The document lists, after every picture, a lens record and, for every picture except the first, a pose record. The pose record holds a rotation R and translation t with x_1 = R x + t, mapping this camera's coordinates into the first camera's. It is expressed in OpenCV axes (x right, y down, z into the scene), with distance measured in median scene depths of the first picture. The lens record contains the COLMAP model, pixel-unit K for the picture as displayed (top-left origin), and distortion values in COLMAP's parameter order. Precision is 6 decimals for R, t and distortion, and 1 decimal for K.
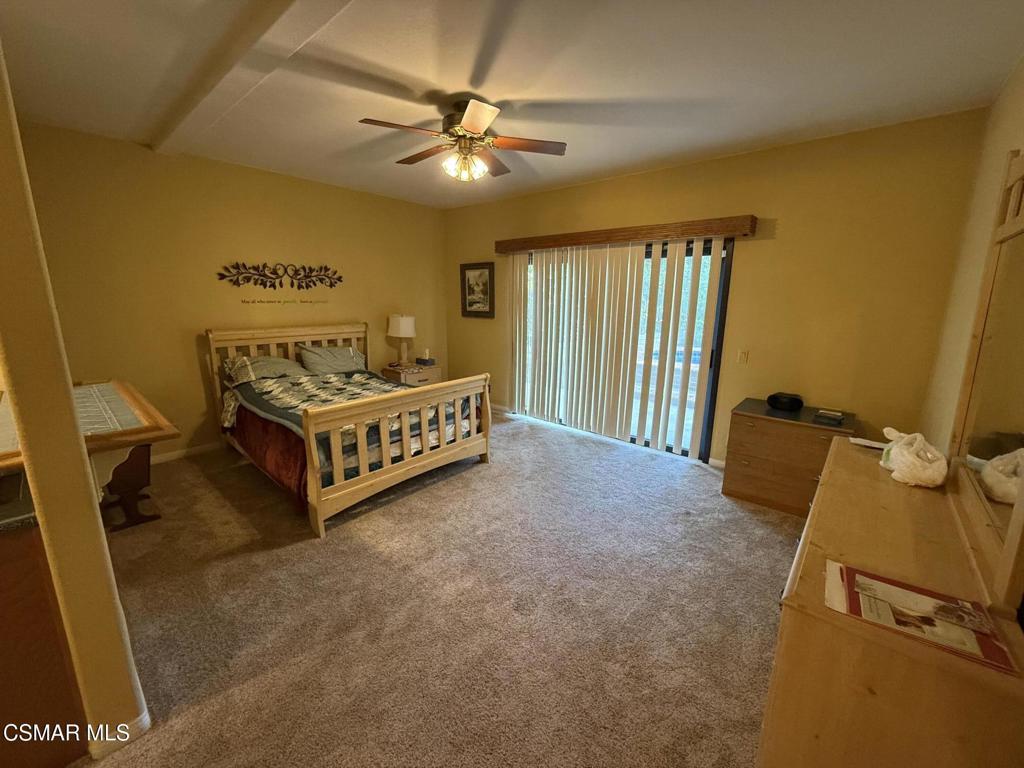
lens RADIAL K [[406.3, 0, 515.8], [0, 406.3, 383.1], [0, 0, 1]] dist [-0.001663, -0.000104]
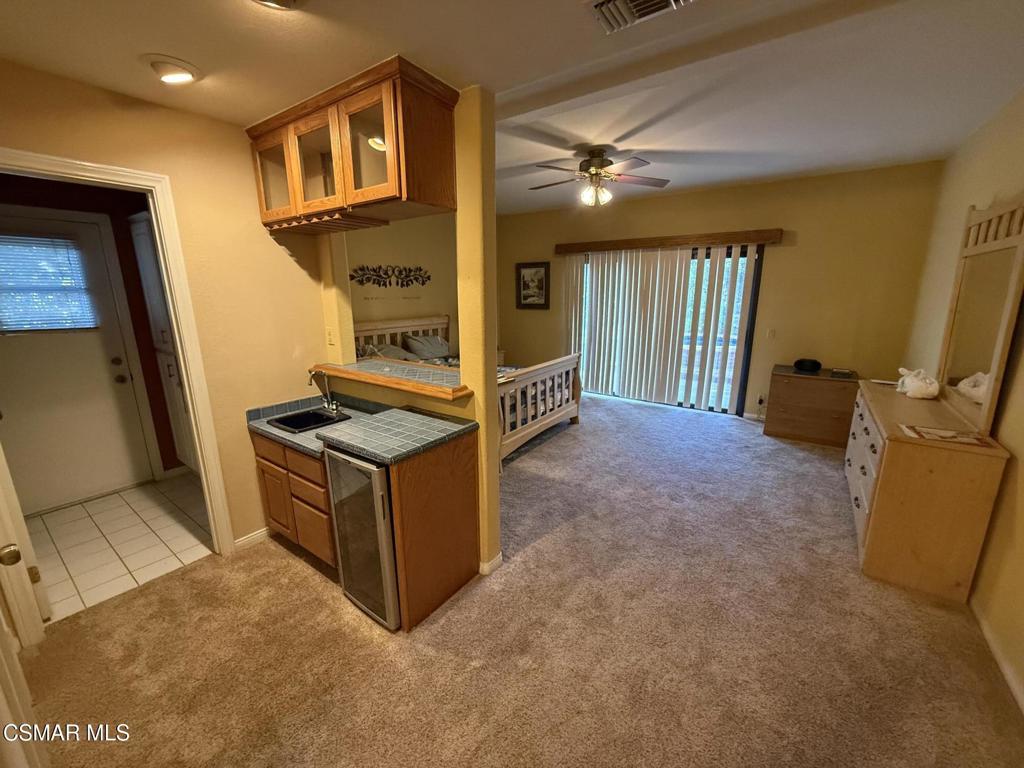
lens RADIAL K [[406.3, 0, 515.8], [0, 406.3, 383.1], [0, 0, 1]] dist [-0.001663, -0.000104]
pose [[0.995311, -0.034781, 0.090259, -0.379065], [0.033376, 0.999298, 0.017027, 0.043413], [-0.090788, -0.013935, 0.995773, -0.239192]]
